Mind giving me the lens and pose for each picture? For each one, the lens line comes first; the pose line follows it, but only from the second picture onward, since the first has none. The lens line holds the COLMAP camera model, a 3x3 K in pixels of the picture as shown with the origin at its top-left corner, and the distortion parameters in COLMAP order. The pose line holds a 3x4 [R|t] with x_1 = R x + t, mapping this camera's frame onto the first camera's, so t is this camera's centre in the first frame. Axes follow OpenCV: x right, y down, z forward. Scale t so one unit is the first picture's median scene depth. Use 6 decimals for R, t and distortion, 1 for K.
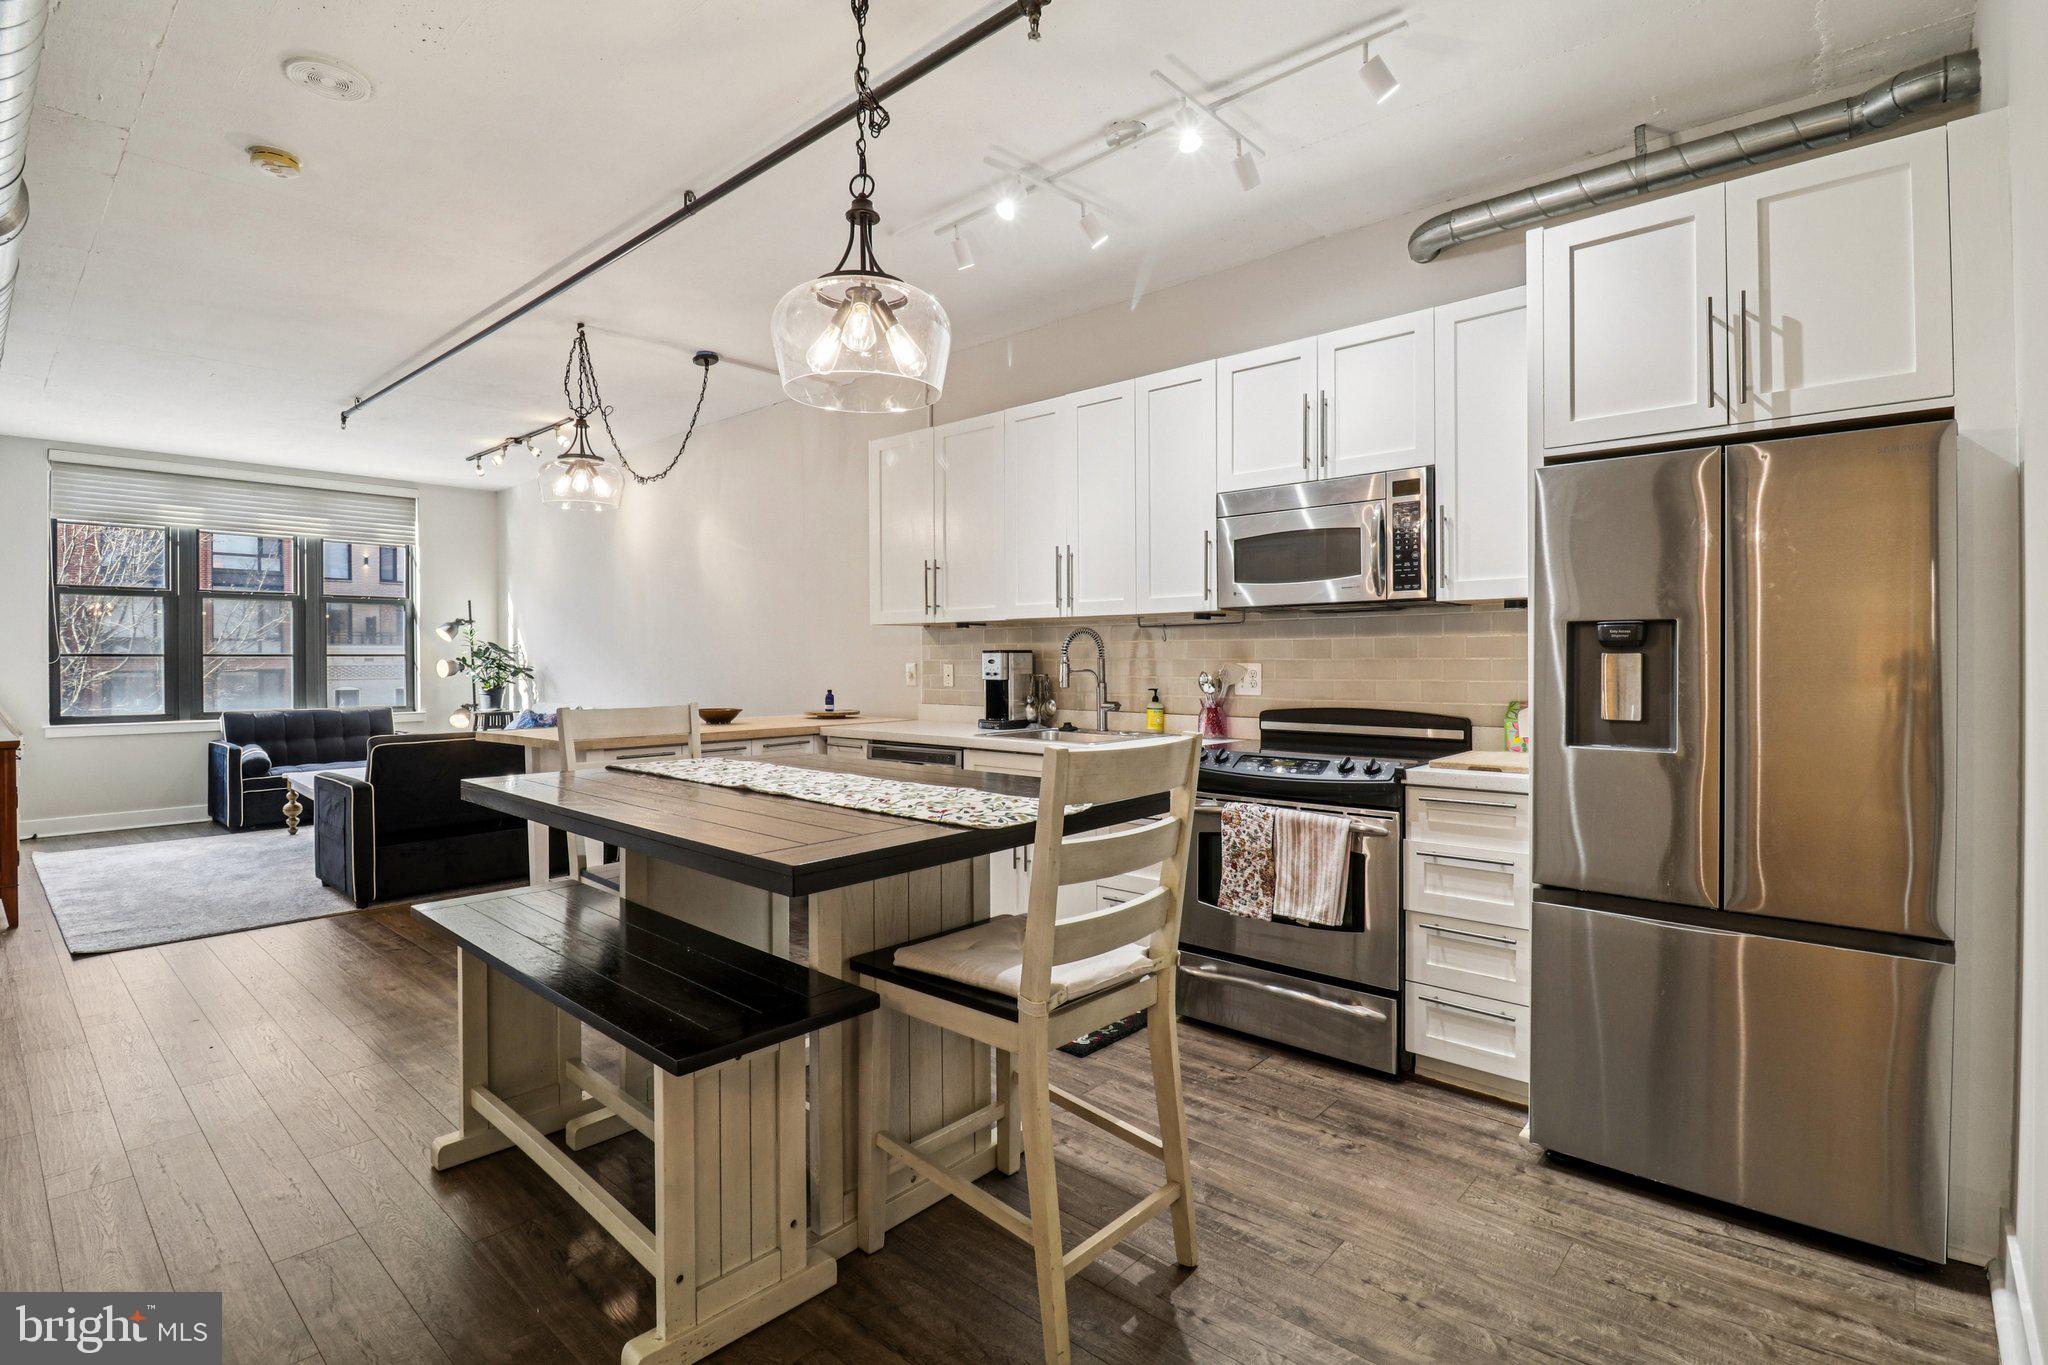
lens RADIAL K [[973.3, 0, 1024.0], [0, 973.3, 682.5], [0, 0, 1]] dist [0.005938, -0.005456]
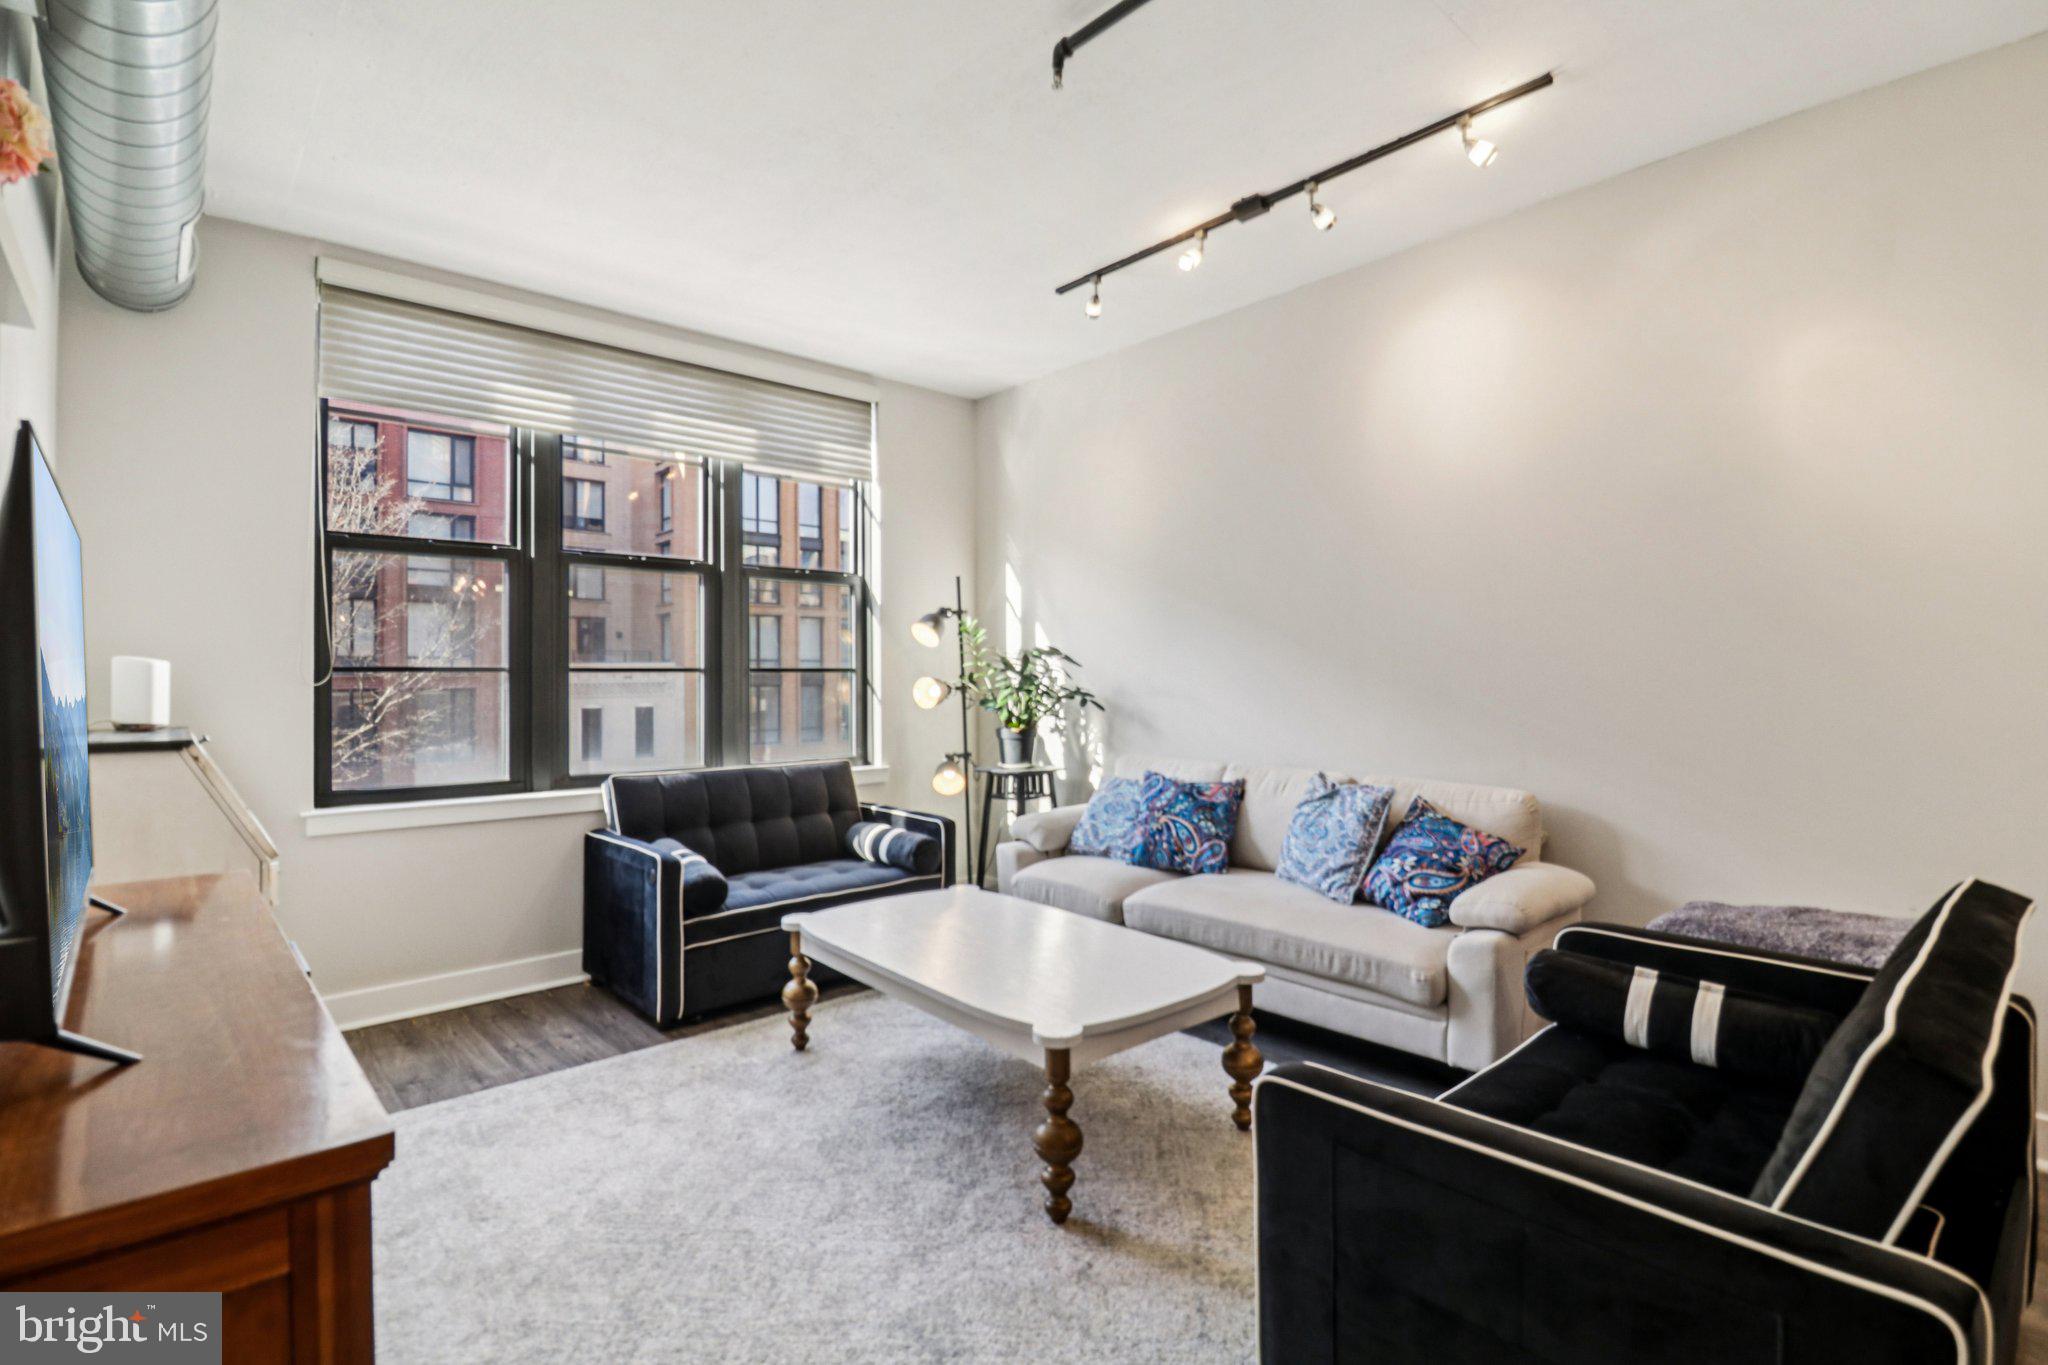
lens RADIAL K [[973.8, 0, 1024.0], [0, 973.8, 682.5], [0, 0, 1]] dist [0.031054, -0.000061]
pose [[0.995039, -0.001104, -0.099479, -0.539590], [-0.000617, 0.999851, -0.017273, -0.011725], [0.099483, 0.017249, 0.994890, 0.486127]]
